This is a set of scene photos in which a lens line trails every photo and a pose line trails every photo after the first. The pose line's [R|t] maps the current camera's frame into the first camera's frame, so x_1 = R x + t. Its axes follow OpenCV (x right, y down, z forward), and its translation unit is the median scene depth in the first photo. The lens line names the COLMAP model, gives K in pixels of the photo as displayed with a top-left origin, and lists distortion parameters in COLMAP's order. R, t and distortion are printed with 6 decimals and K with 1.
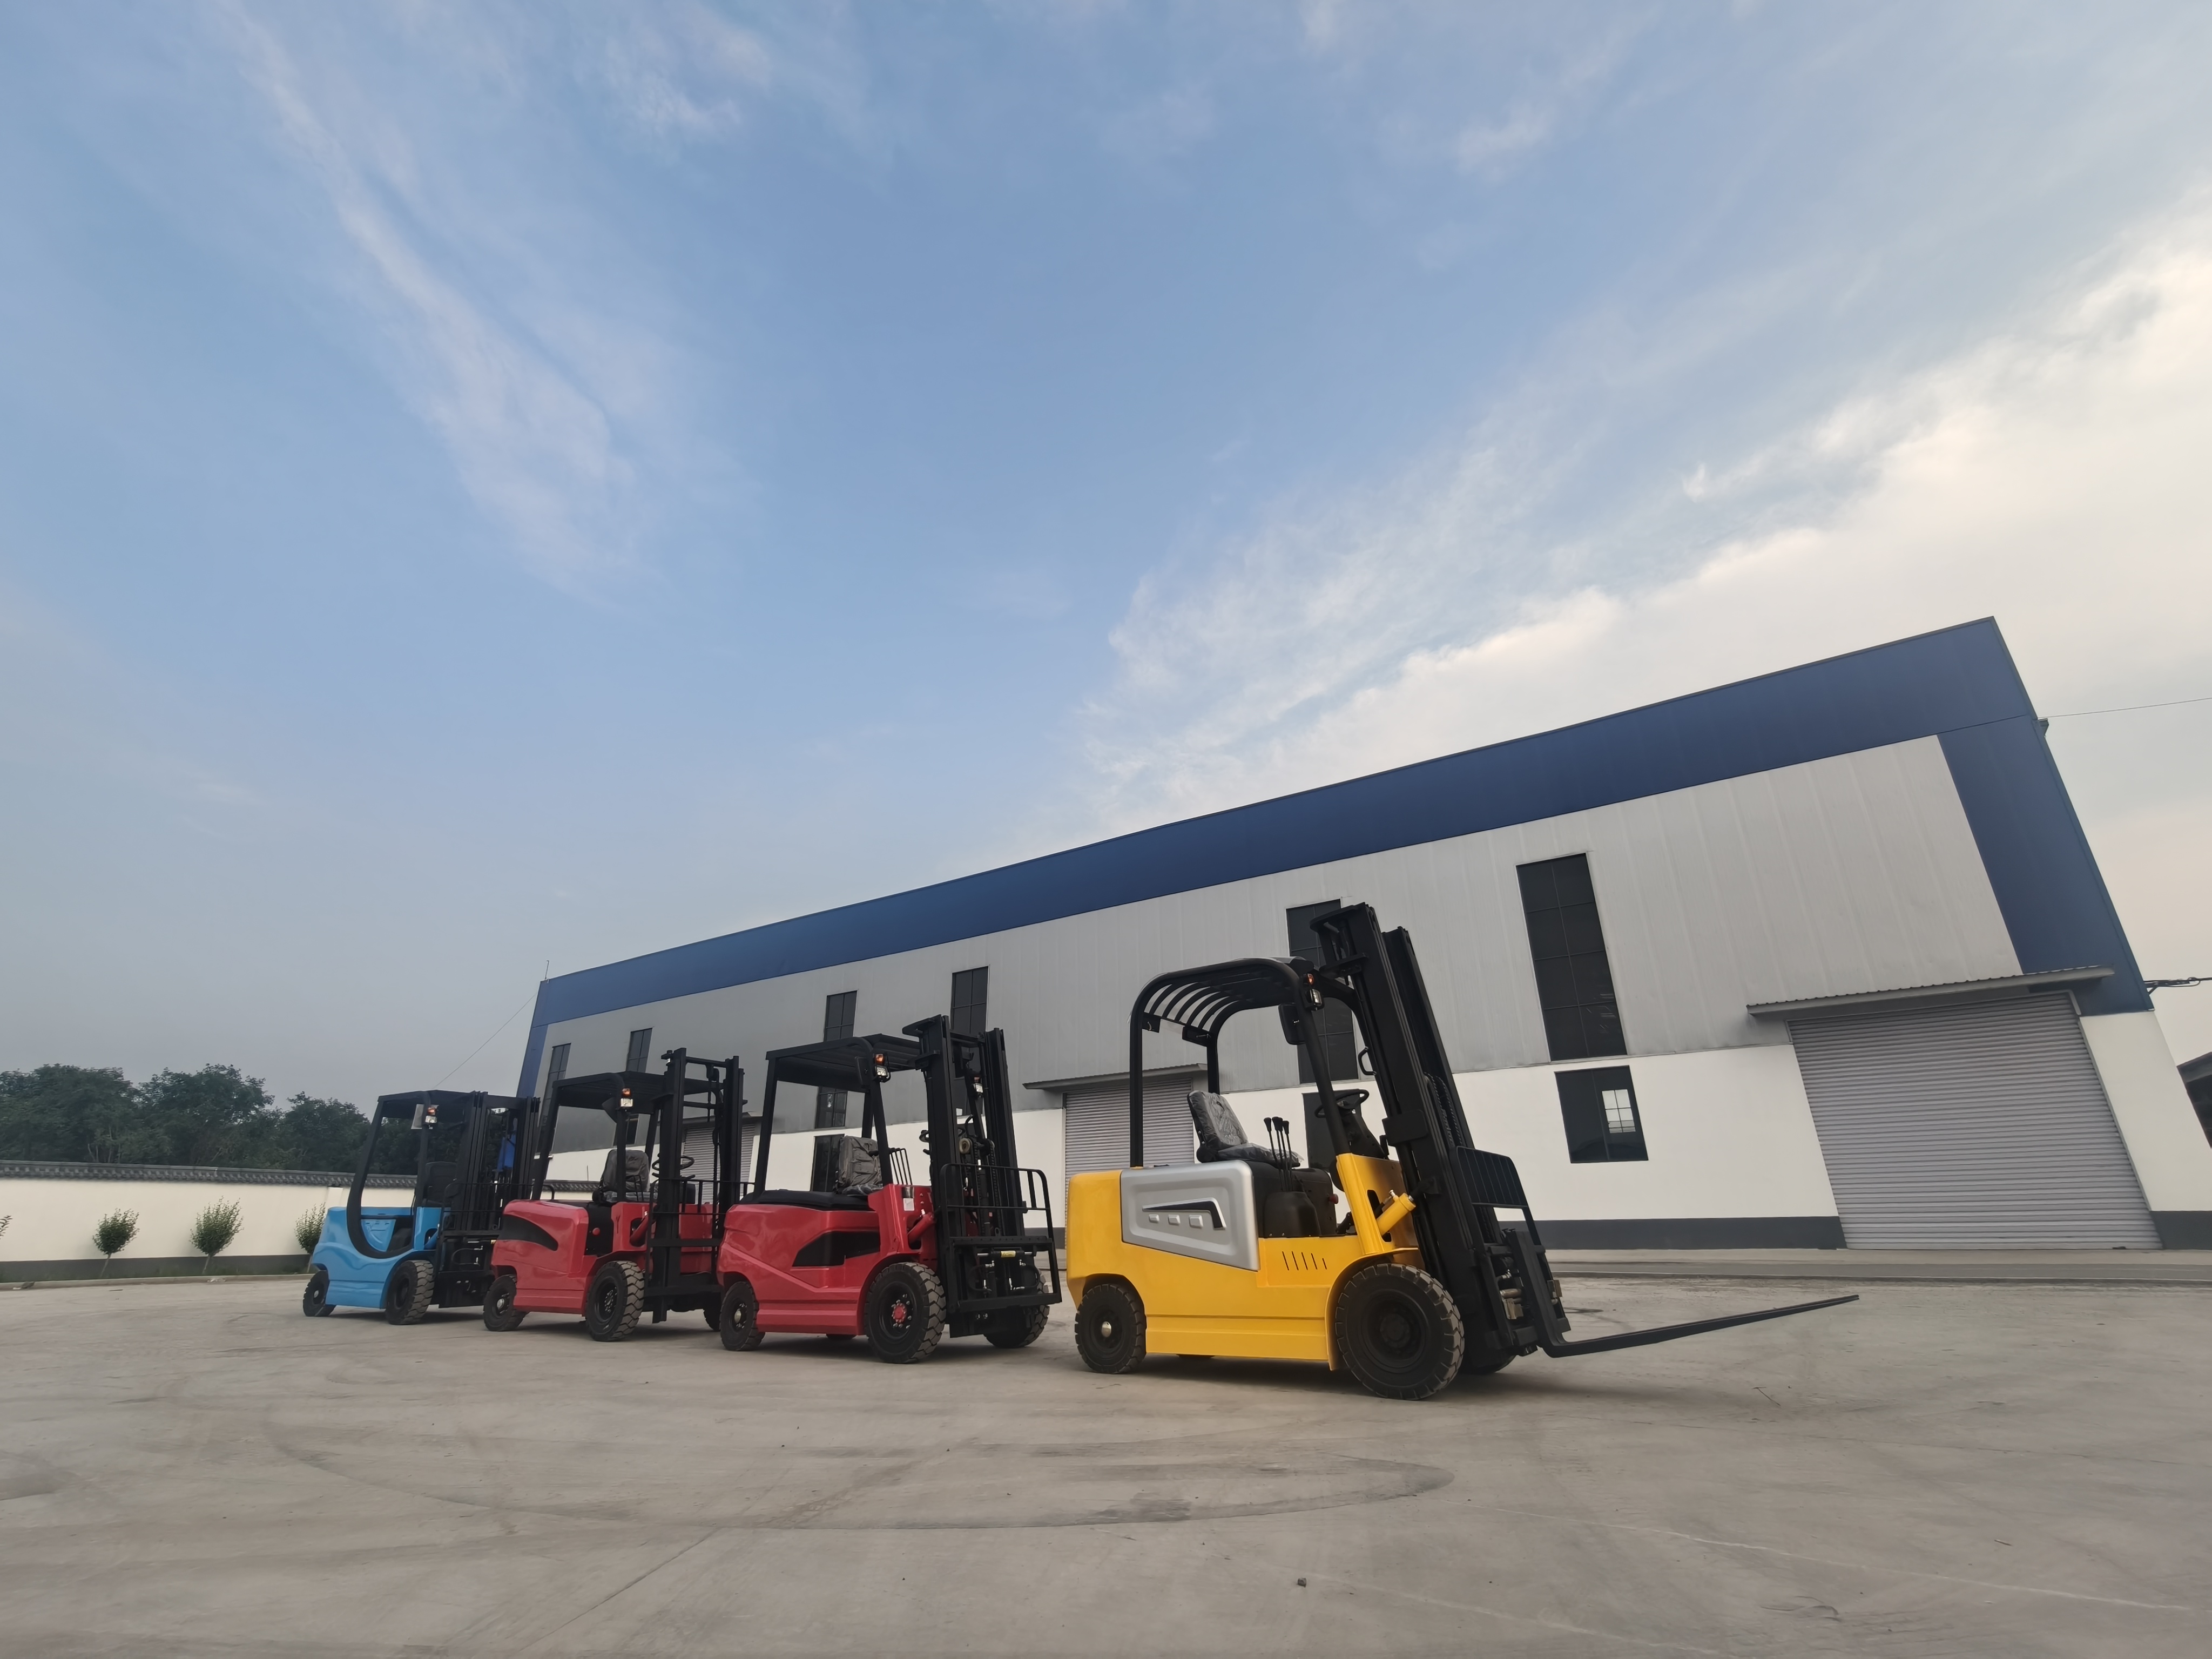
lens RADIAL K [[996.3, 0, 1106.0], [0, 996.3, 829.5], [0, 0, 1]] dist [-0.000249, -0.000679]
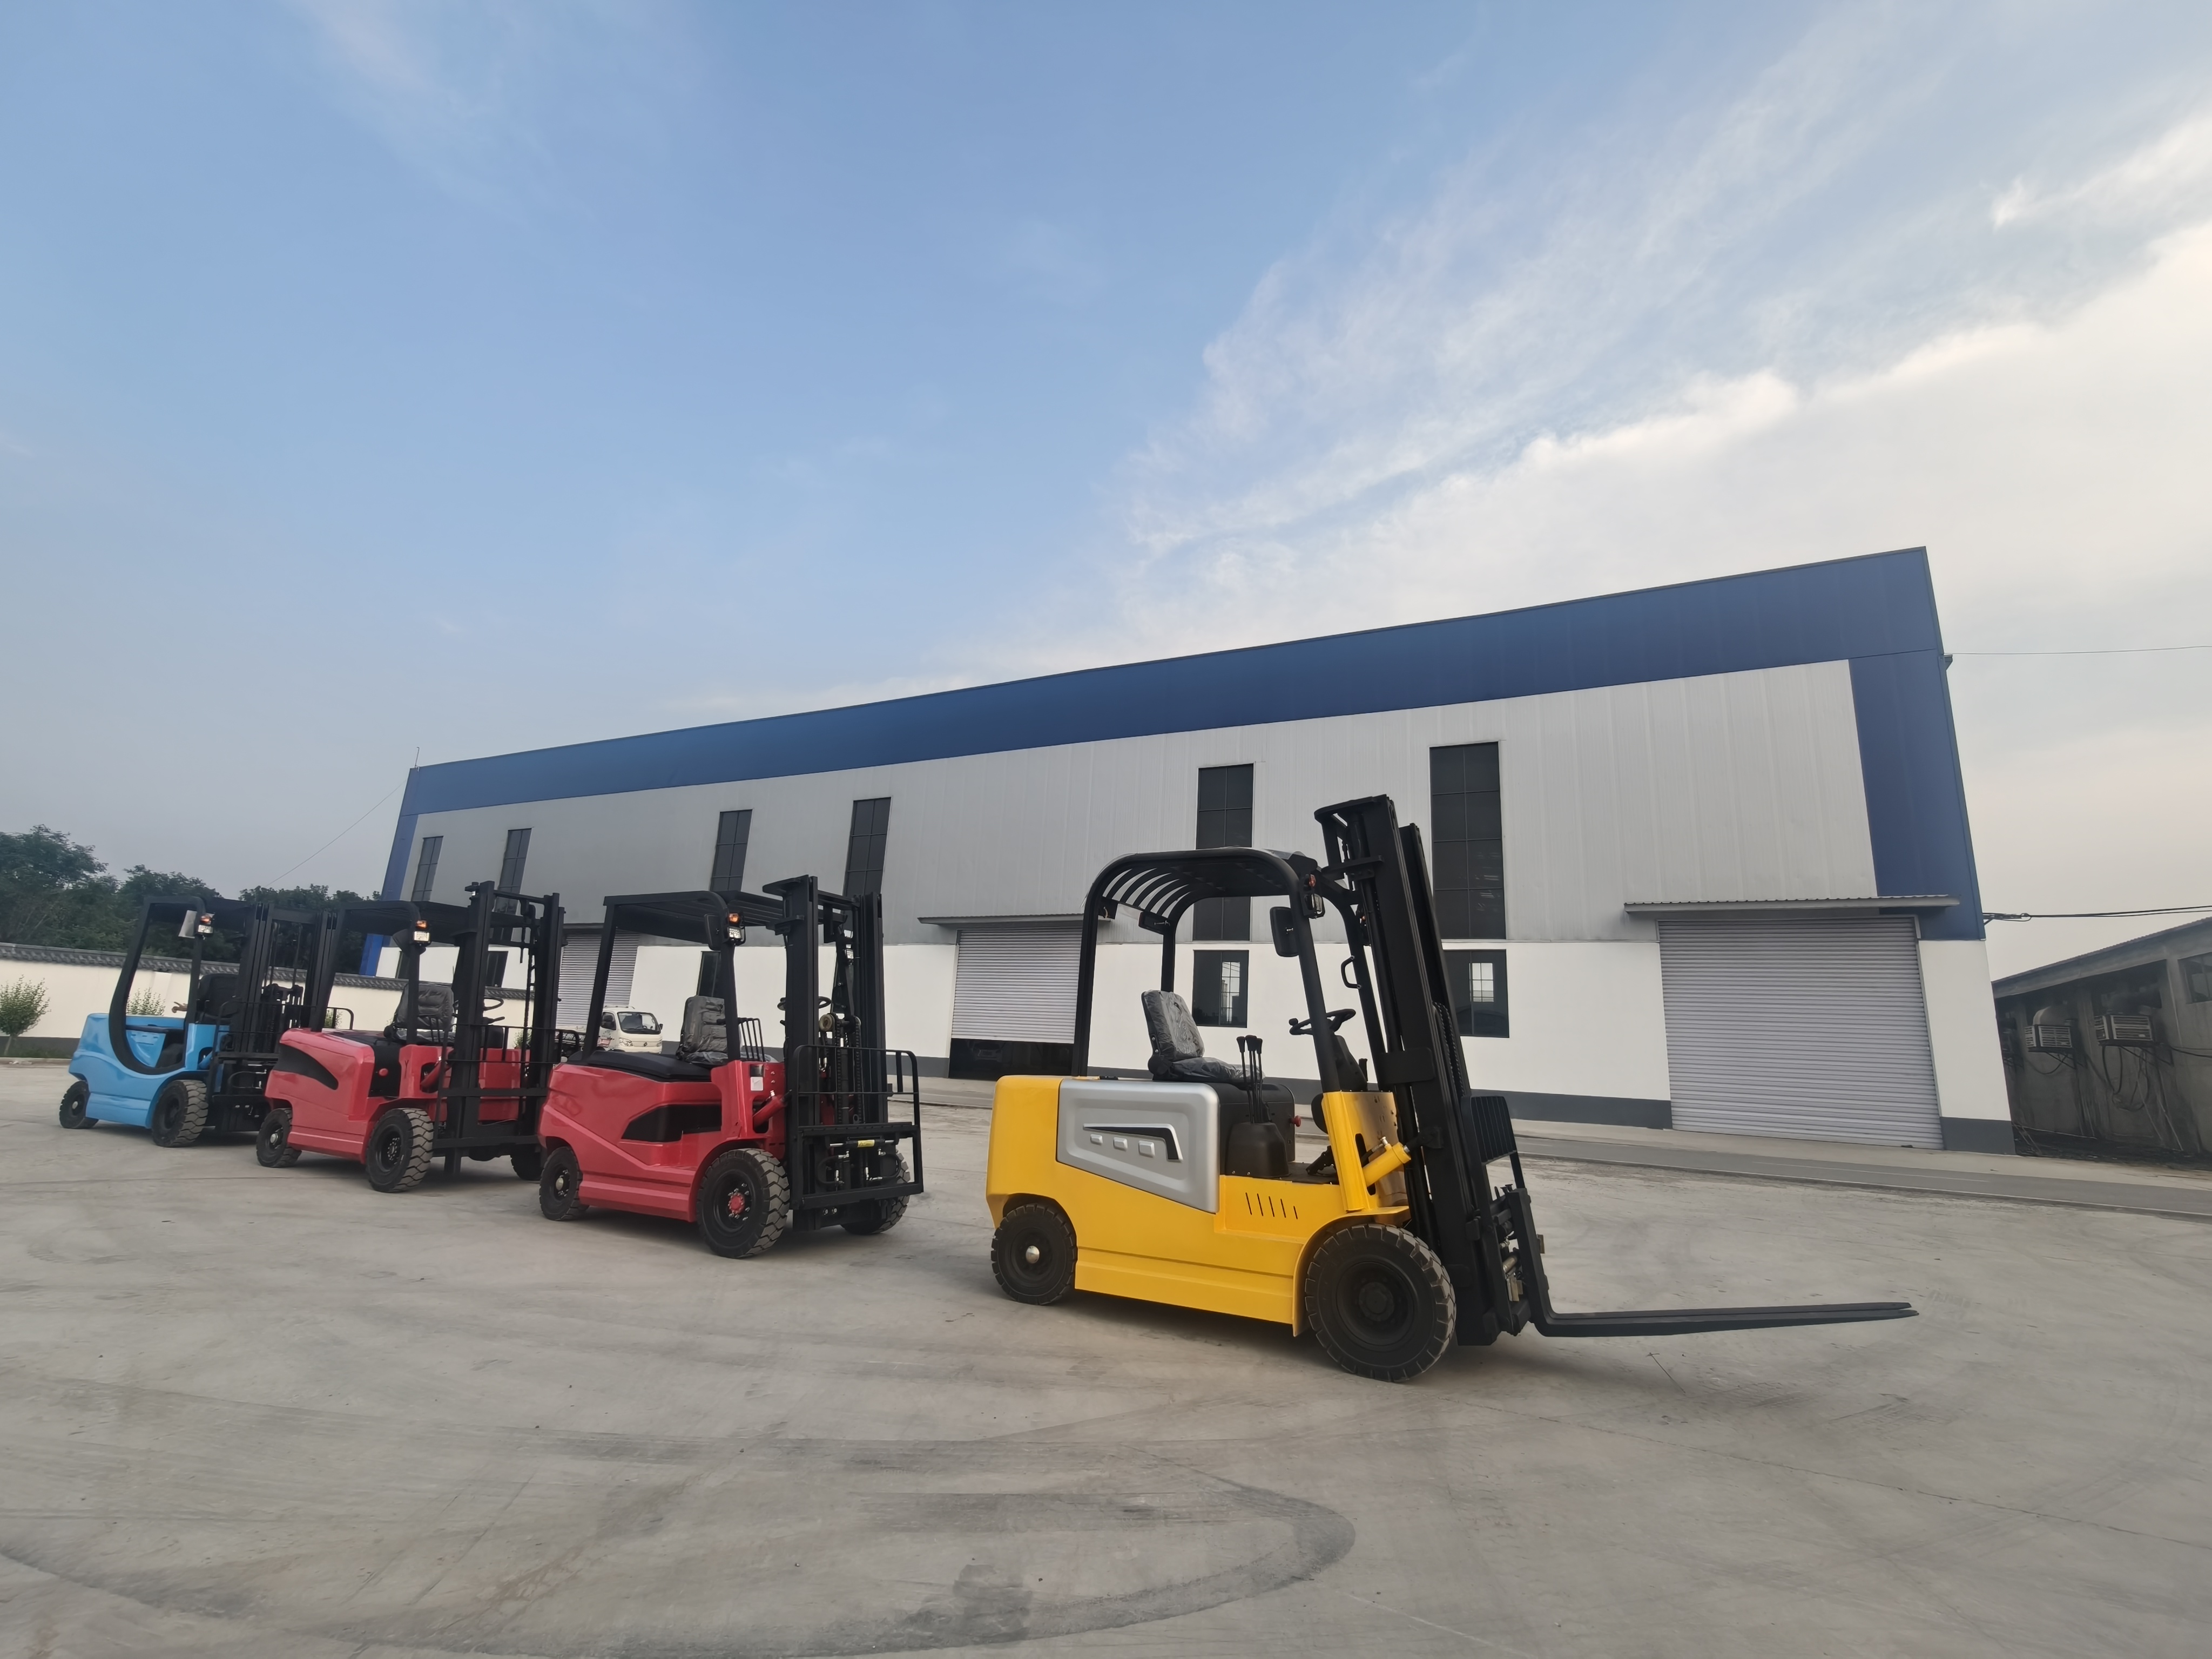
lens RADIAL K [[996.3, 0, 1106.0], [0, 996.3, 829.5], [0, 0, 1]] dist [-0.000249, -0.000679]
pose [[0.991689, 0.087301, 0.094510, 0.007095], [-0.101116, 0.983048, 0.152943, -0.013394], [-0.079556, -0.161228, 0.983705, 0.134589]]
